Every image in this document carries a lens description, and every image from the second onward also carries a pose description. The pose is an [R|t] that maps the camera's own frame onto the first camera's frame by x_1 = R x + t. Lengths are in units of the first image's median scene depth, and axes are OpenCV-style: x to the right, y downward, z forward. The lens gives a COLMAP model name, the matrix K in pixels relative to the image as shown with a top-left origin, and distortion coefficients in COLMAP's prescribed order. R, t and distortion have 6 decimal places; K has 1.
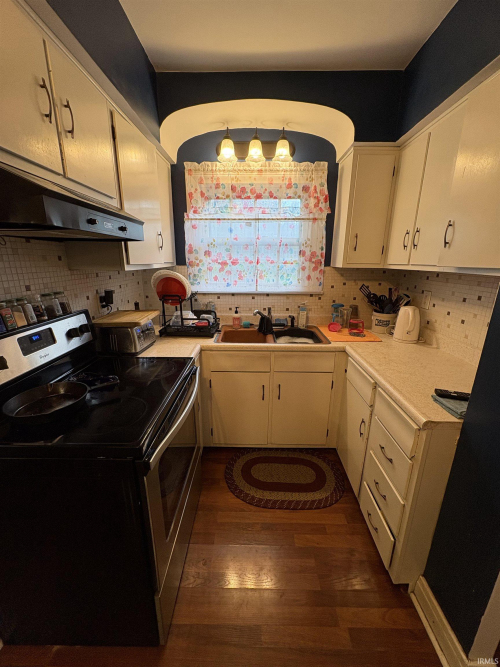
lens RADIAL K [[263.8, 0, 251.4], [0, 263.8, 332.9], [0, 0, 1]] dist [0.000658, 0.000044]
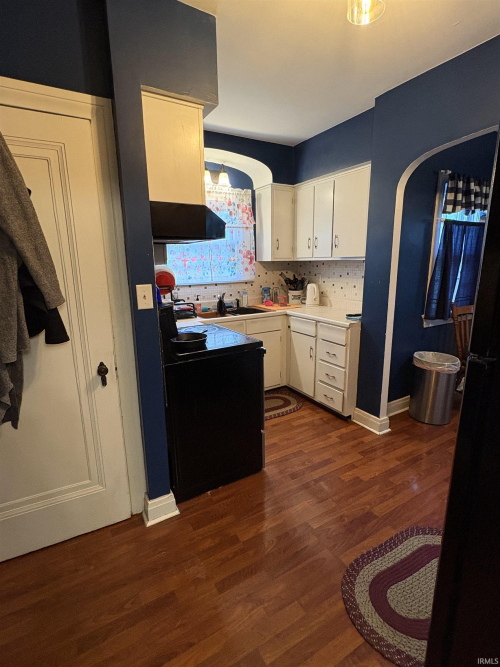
lens RADIAL K [[332.0, 0, 251.1], [0, 332.0, 334.1], [0, 0, 1]] dist [-0.001484, -0.000558]
pose [[0.854325, -0.133523, 0.502295, -0.728956], [0.160824, 0.986920, -0.011188, 0.155574], [-0.494231, 0.090339, 0.864624, -0.501855]]
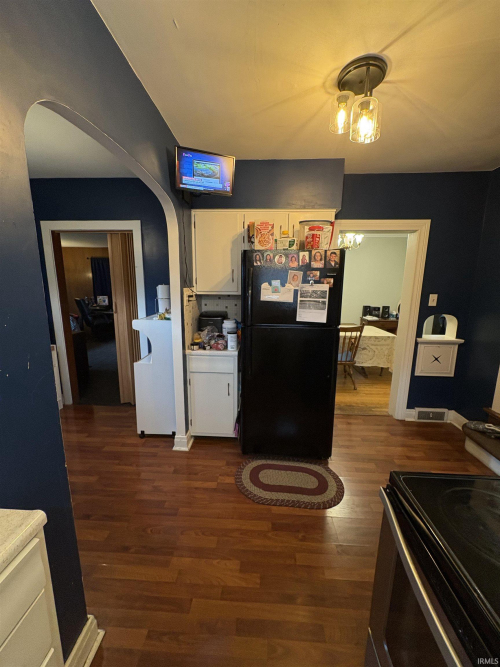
lens RADIAL K [[263.8, 0, 250.9], [0, 263.8, 333.8], [0, 0, 1]] dist [0.000658, 0.000044]
pose [[-0.999021, -0.024438, 0.036864, 0.063319], [-0.005018, 0.890738, 0.454489, -0.212170], [-0.043943, 0.453860, -0.889989, 0.703923]]
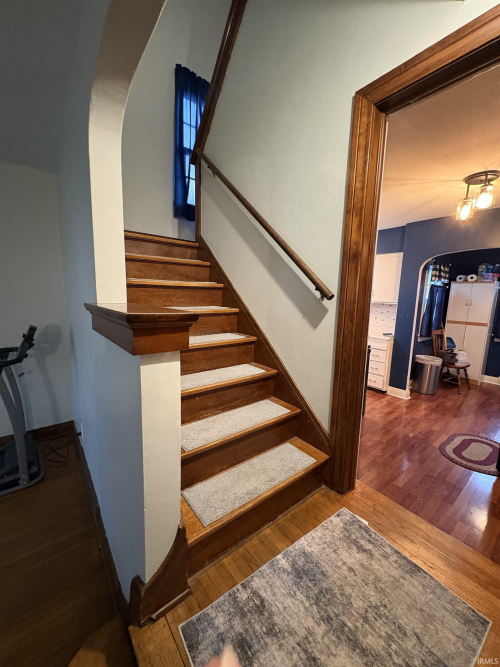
lens RADIAL K [[263.8, 0, 245.9], [0, 263.8, 334.8], [0, 0, 1]] dist [0.000658, 0.000044]
pose [[0.772539, -0.086941, 0.628987, -1.803929], [0.165778, 0.983842, -0.067622, 0.091441], [-0.612944, 0.156513, 0.774470, -0.406203]]
